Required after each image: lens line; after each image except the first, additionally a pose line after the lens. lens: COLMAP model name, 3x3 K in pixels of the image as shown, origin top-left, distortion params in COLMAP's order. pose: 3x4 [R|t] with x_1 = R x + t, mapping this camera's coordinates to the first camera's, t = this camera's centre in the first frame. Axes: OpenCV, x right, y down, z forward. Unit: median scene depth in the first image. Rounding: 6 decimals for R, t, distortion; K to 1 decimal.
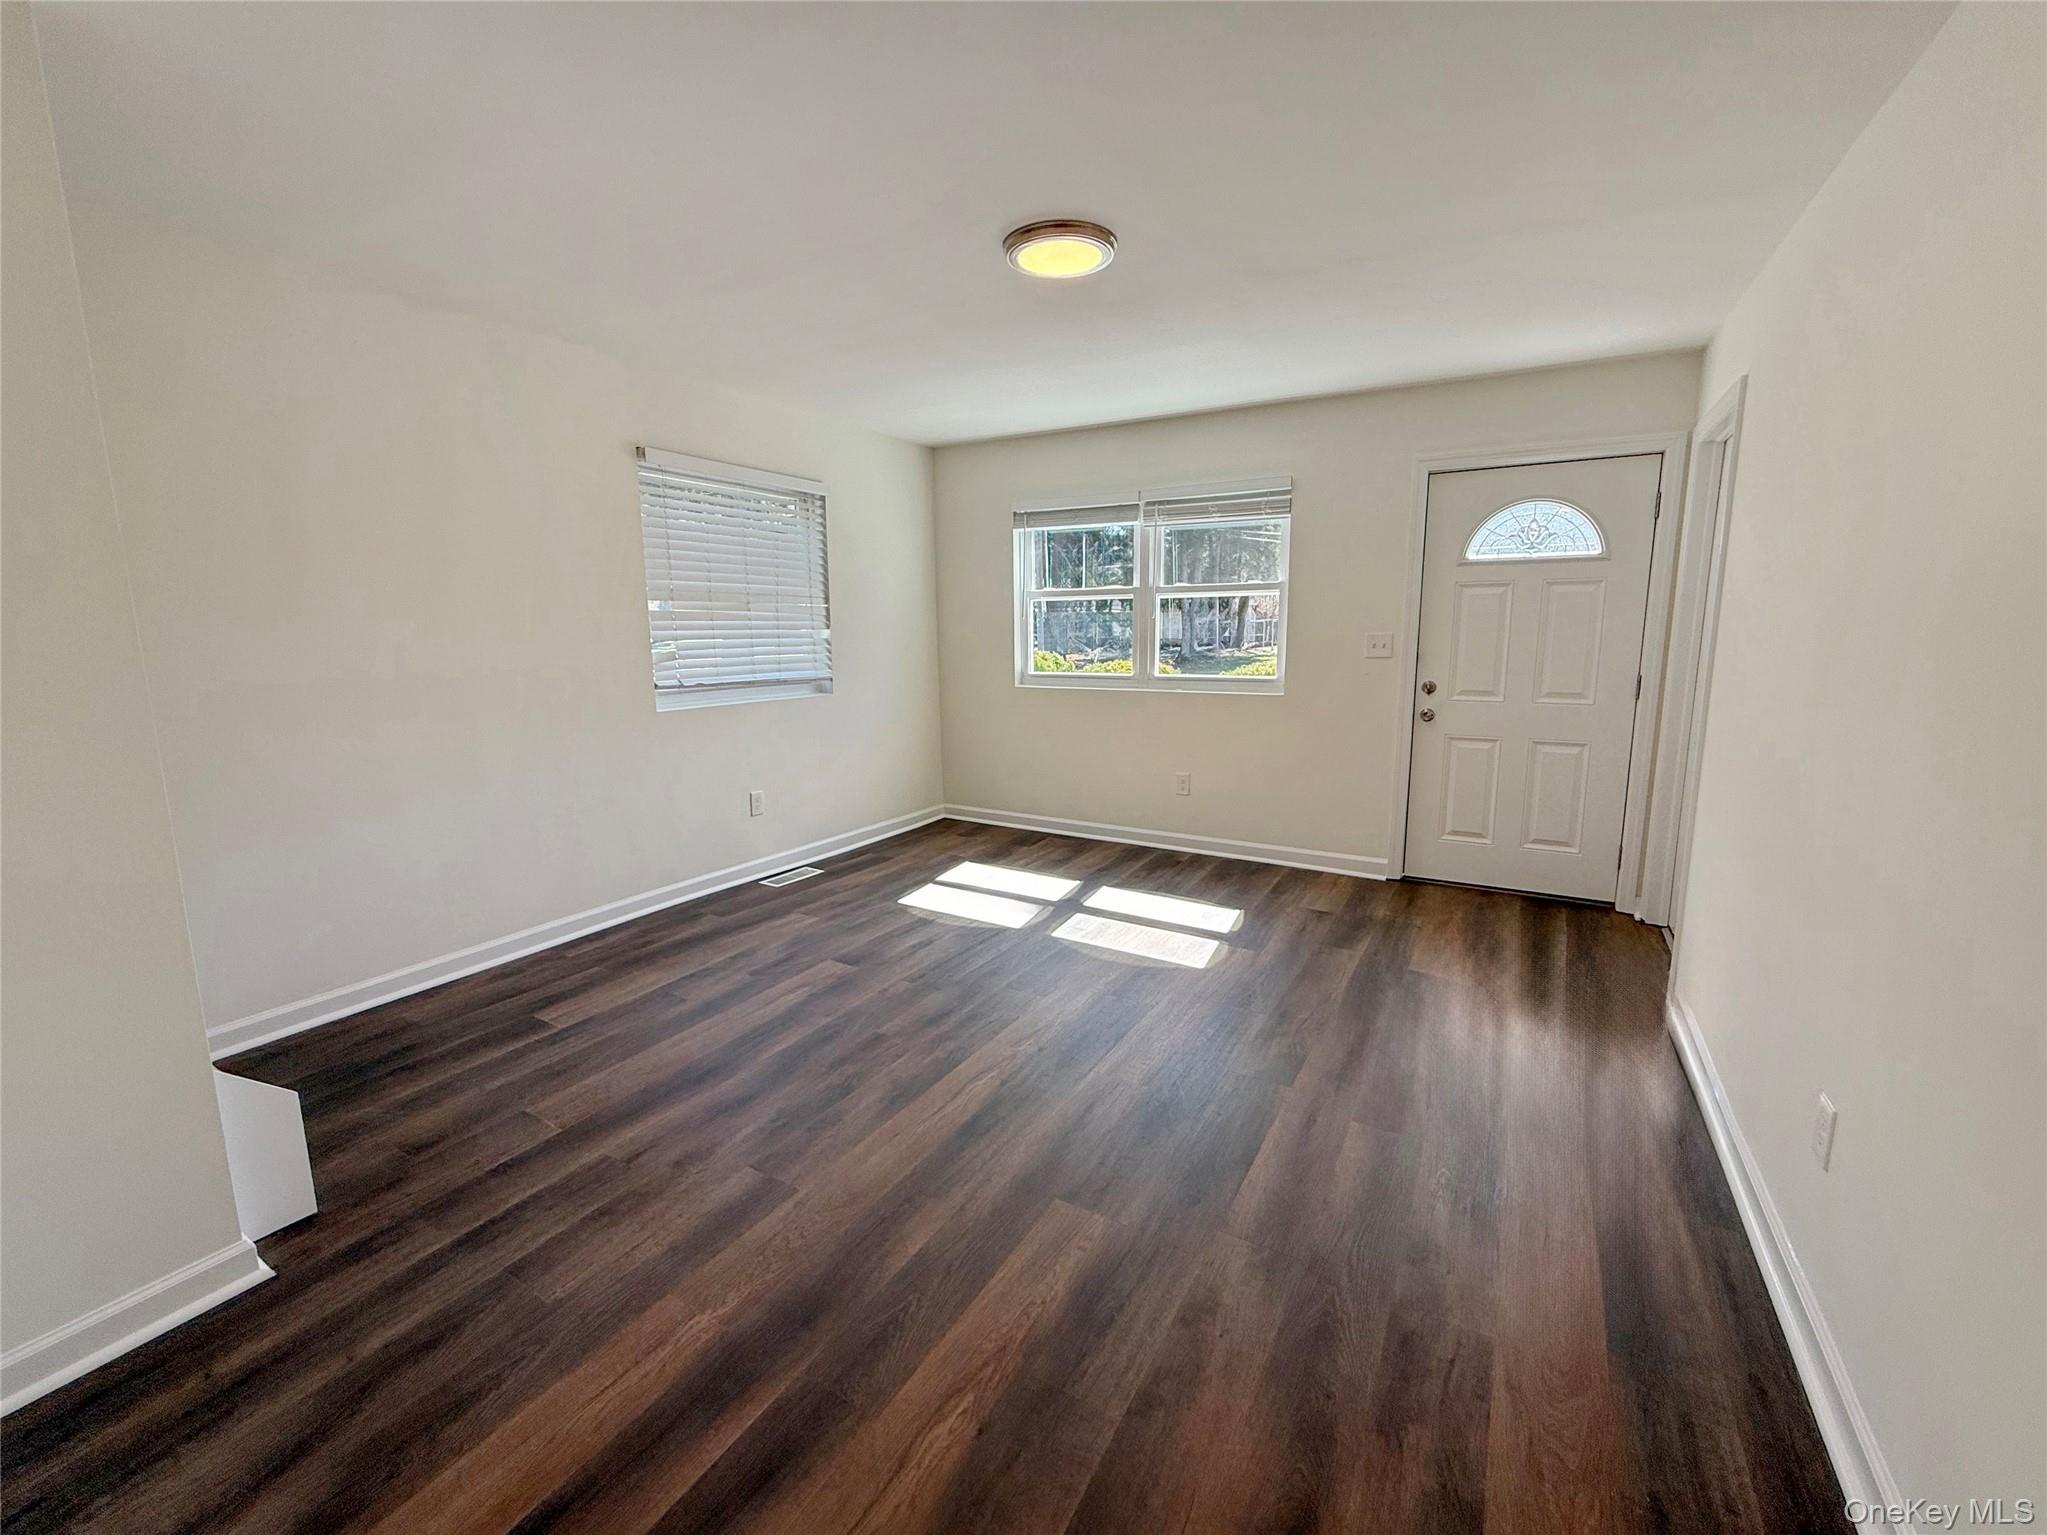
lens RADIAL K [[843.5, 0, 1018.0], [0, 843.5, 772.0], [0, 0, 1]] dist [0.000187, -0.000151]
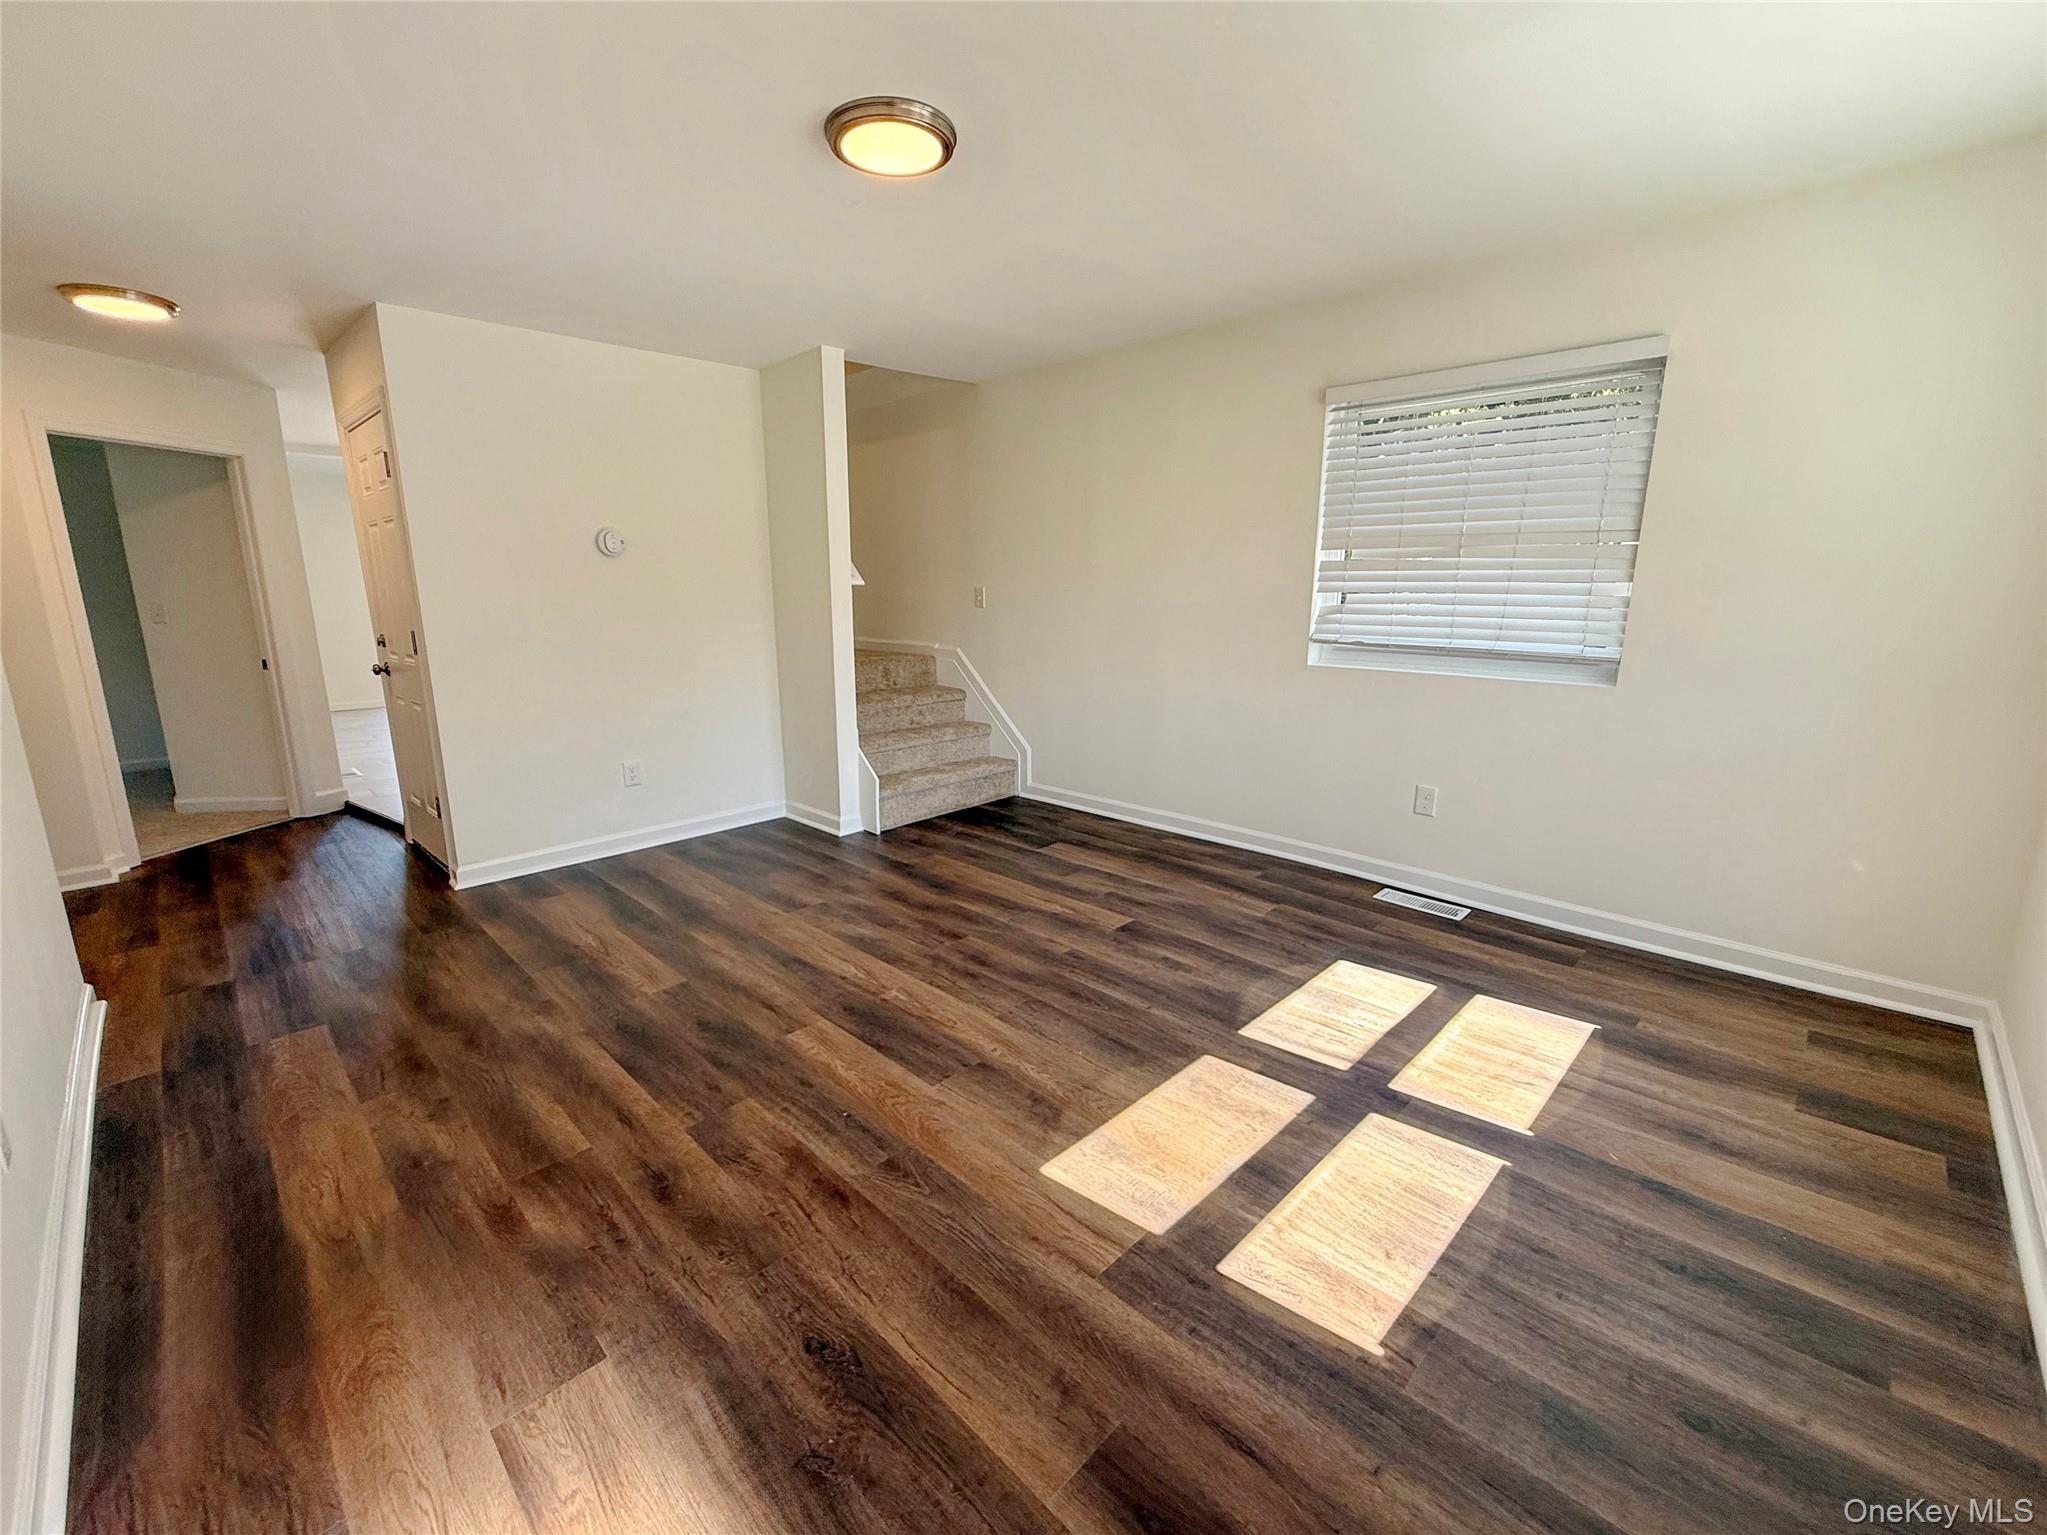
lens RADIAL K [[843.5, 0, 1018.0], [0, 843.5, 772.0], [0, 0, 1]] dist [0.000187, -0.000151]
pose [[-0.236927, 0.217237, -0.946929, 0.633774], [-0.166883, 0.951093, 0.259947, -0.156966], [0.957087, 0.219614, -0.189086, 0.919993]]
